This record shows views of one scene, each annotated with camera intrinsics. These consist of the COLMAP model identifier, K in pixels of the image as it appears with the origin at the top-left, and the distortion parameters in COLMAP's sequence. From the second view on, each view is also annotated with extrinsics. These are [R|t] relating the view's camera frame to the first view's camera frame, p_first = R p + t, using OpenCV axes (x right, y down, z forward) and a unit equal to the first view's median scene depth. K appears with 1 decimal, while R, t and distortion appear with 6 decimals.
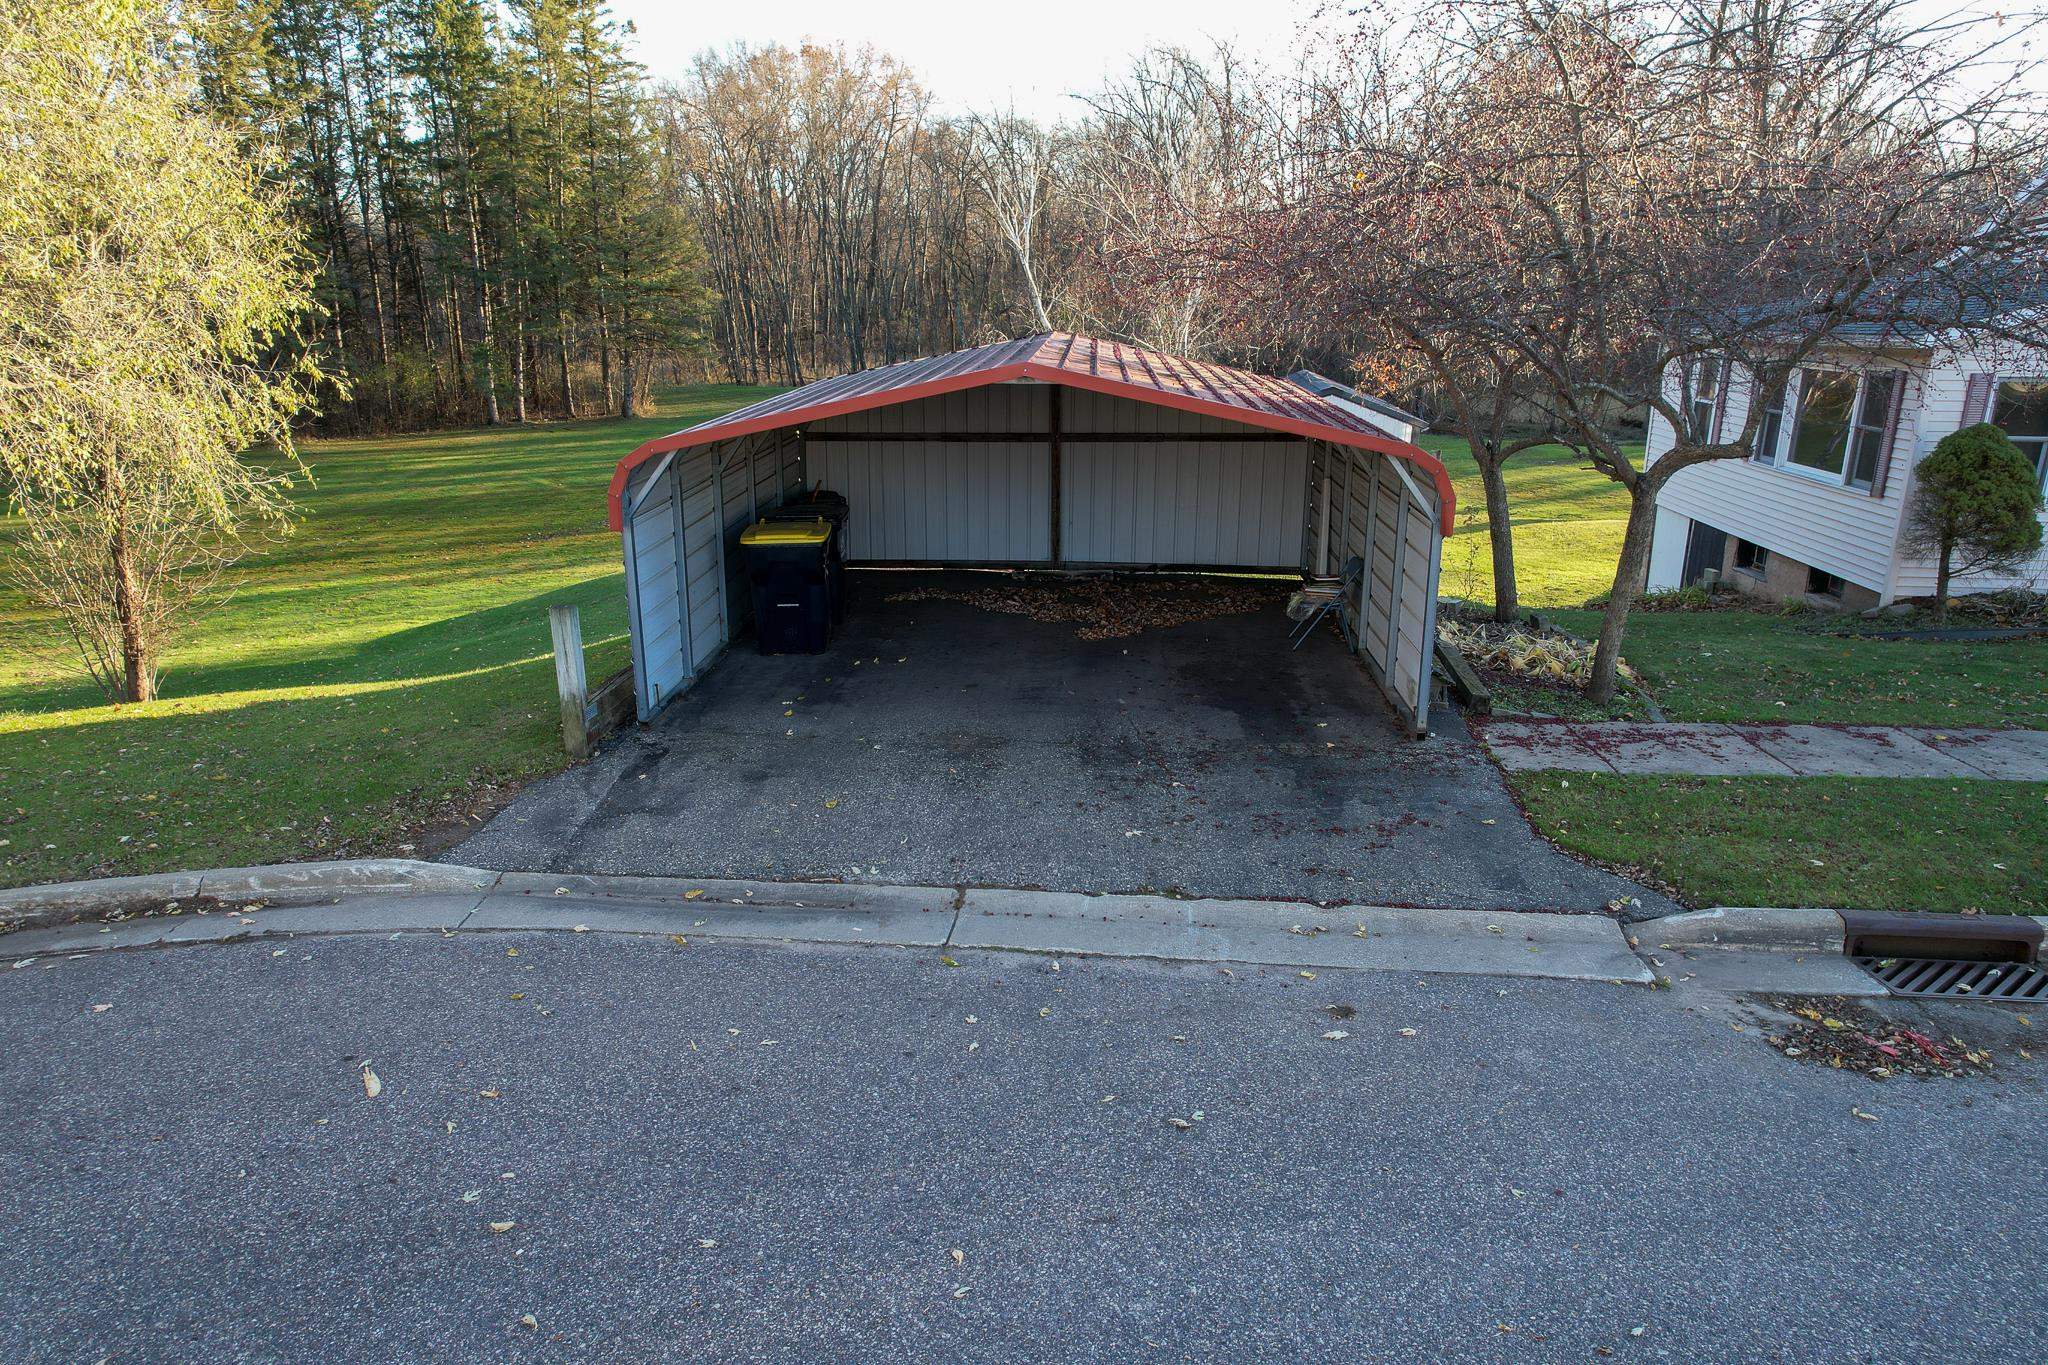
lens RADIAL K [[1309.4, 0, 1032.0], [0, 1309.4, 692.6], [0, 0, 1]] dist [-0.075144, 0.063772]
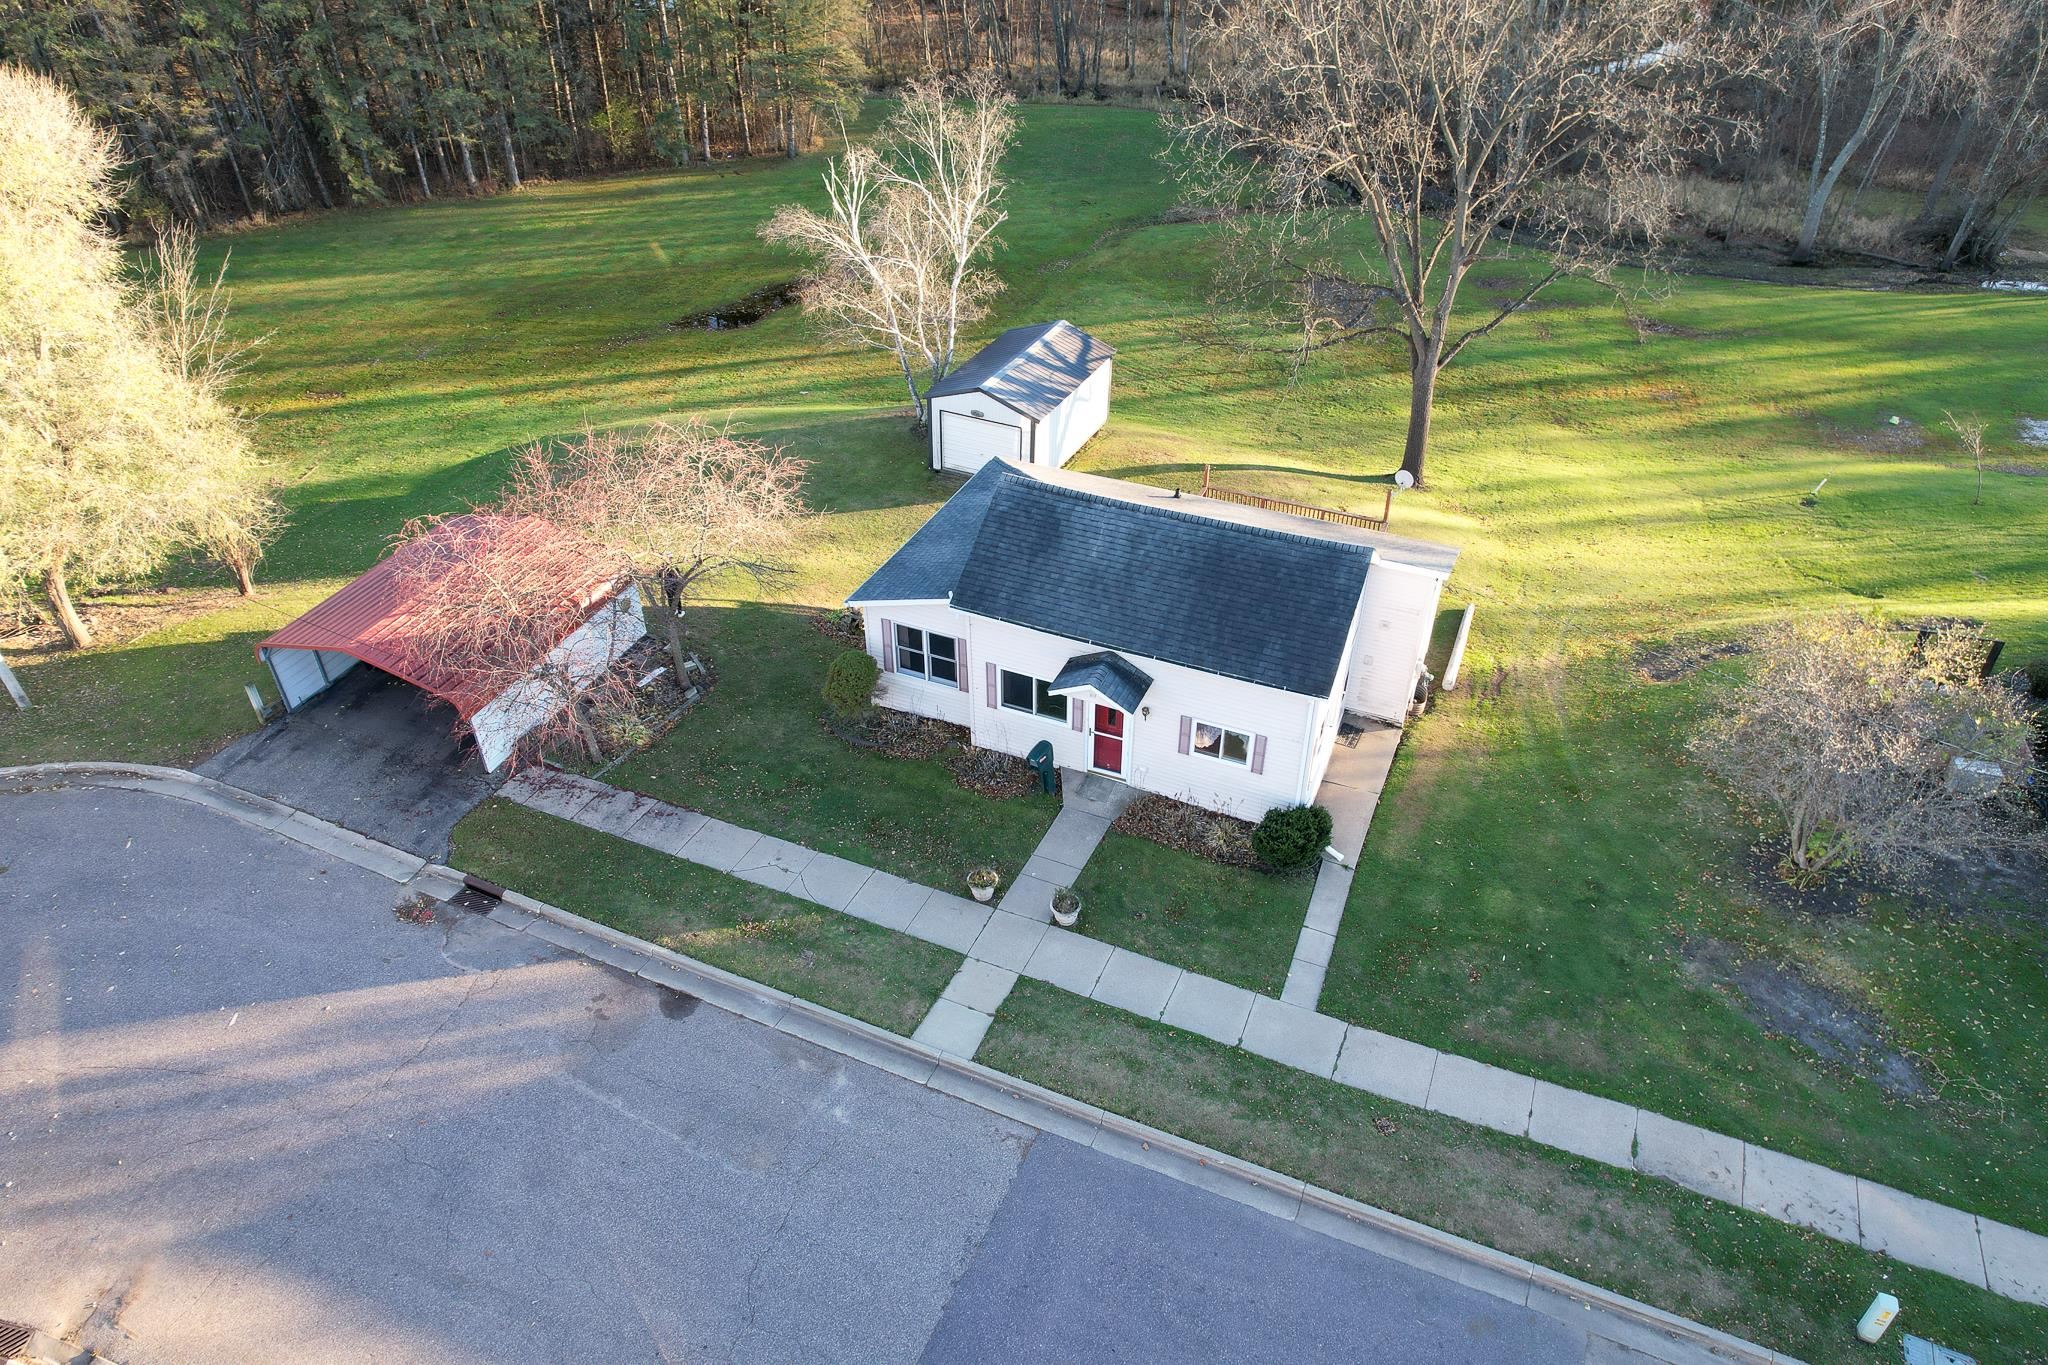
lens RADIAL K [[1309.4, 0, 1033.0], [0, 1309.4, 689.7], [0, 0, 1]] dist [-0.075144, 0.063772]
pose [[0.946263, 0.190473, -0.261354, 2.353852], [-0.093915, 0.935171, 0.341518, -1.348368], [0.309461, -0.298621, 0.902807, -1.289547]]
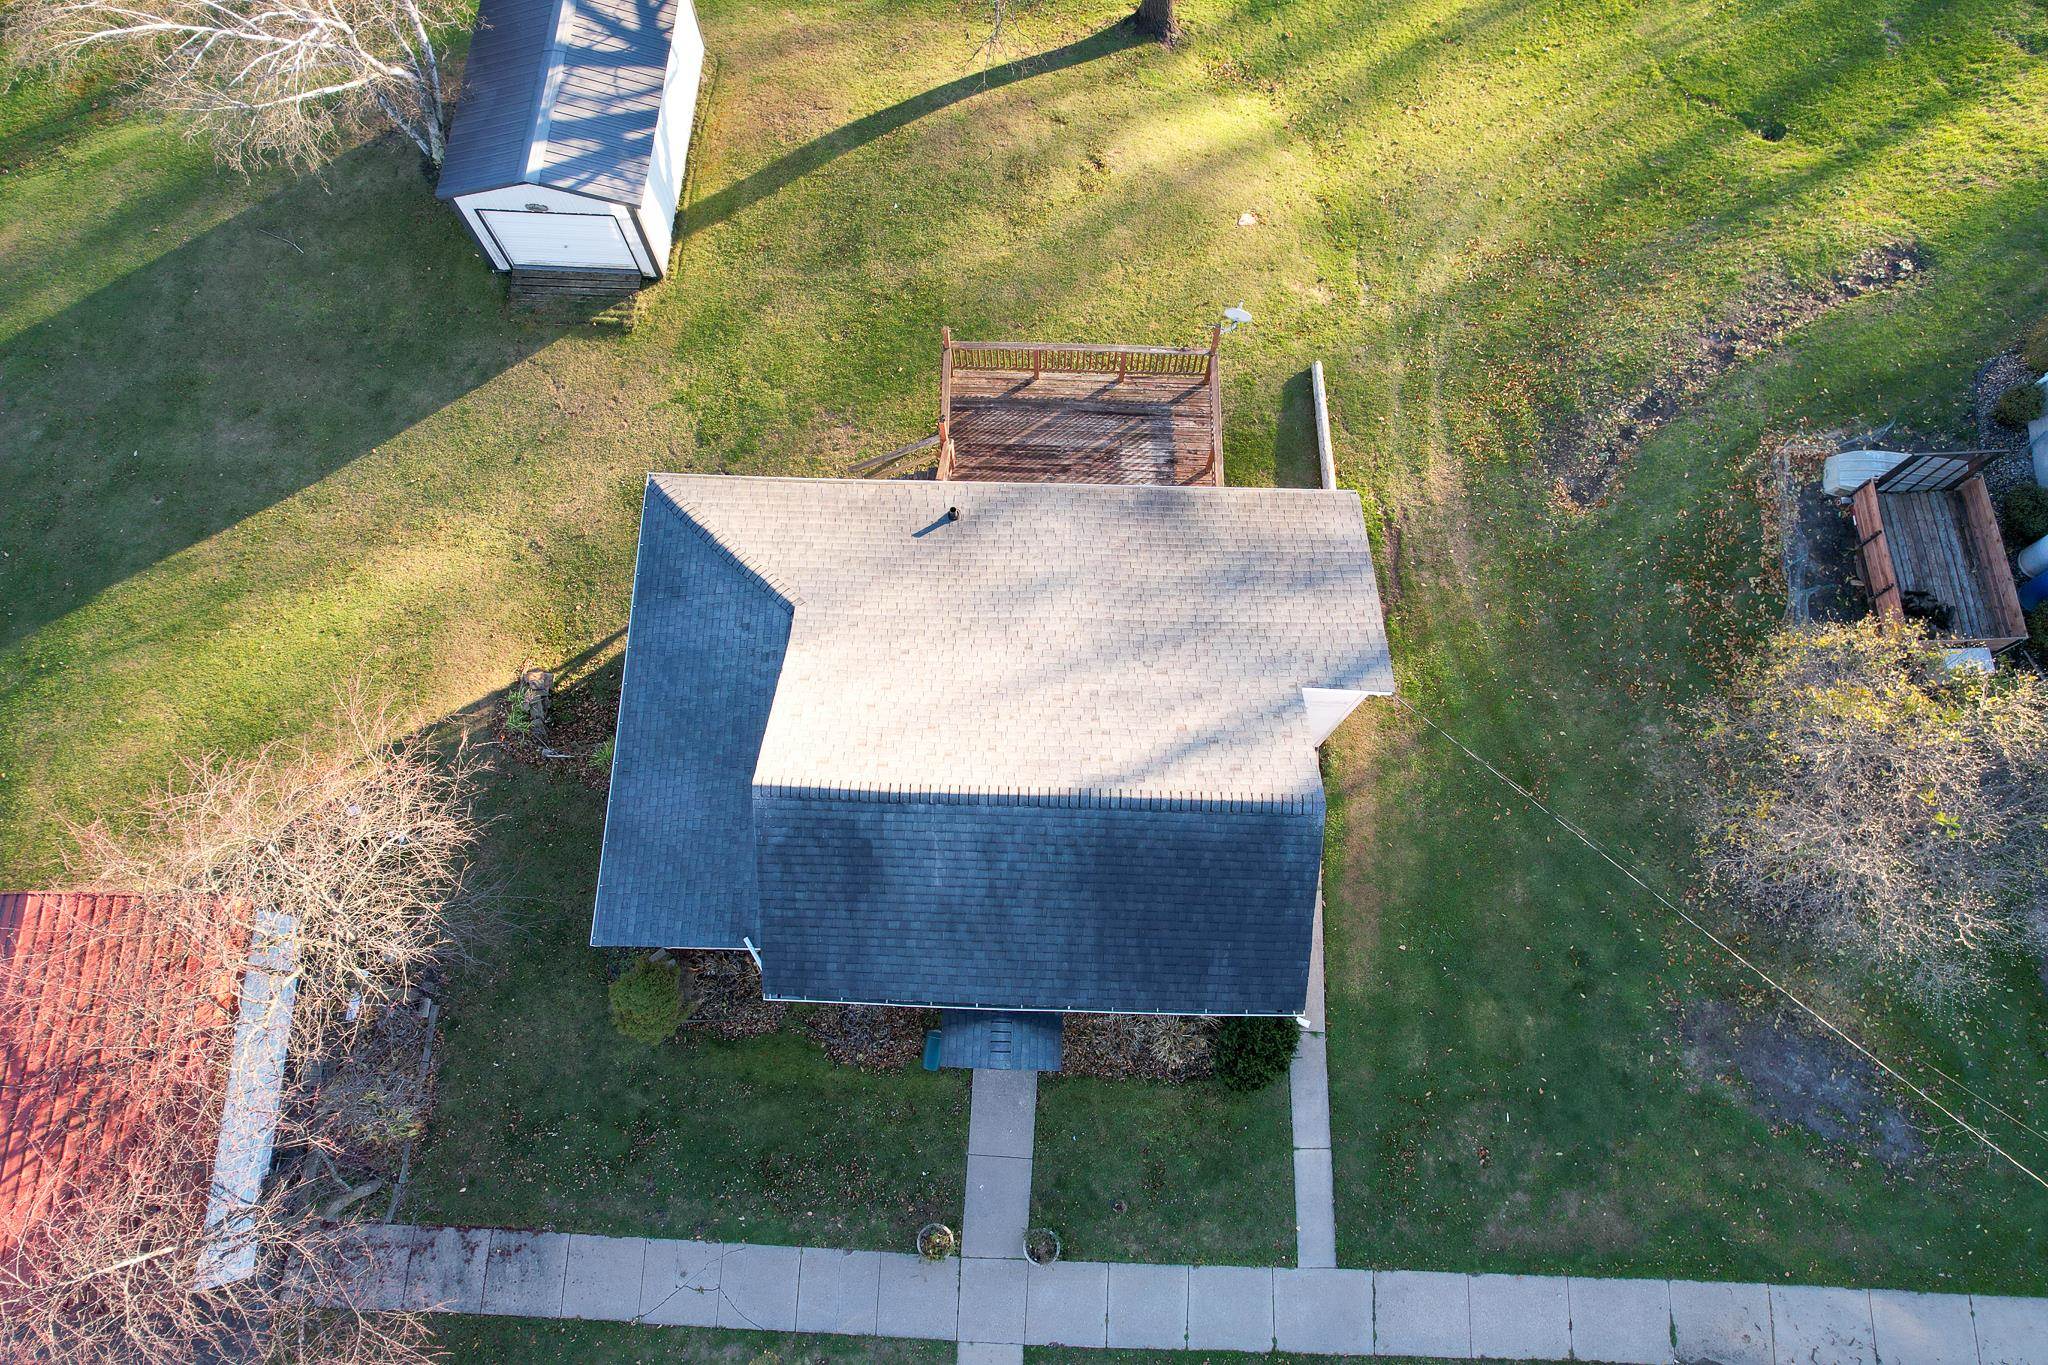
lens RADIAL K [[1309.4, 0, 1030.7], [0, 1309.4, 688.2], [0, 0, 1]] dist [-0.075144, 0.063772]
pose [[0.998917, -0.046467, 0.002330, 1.812394], [0.023432, 0.545739, 0.837628, -2.513914], [-0.040194, -0.836666, 0.546236, 0.629599]]
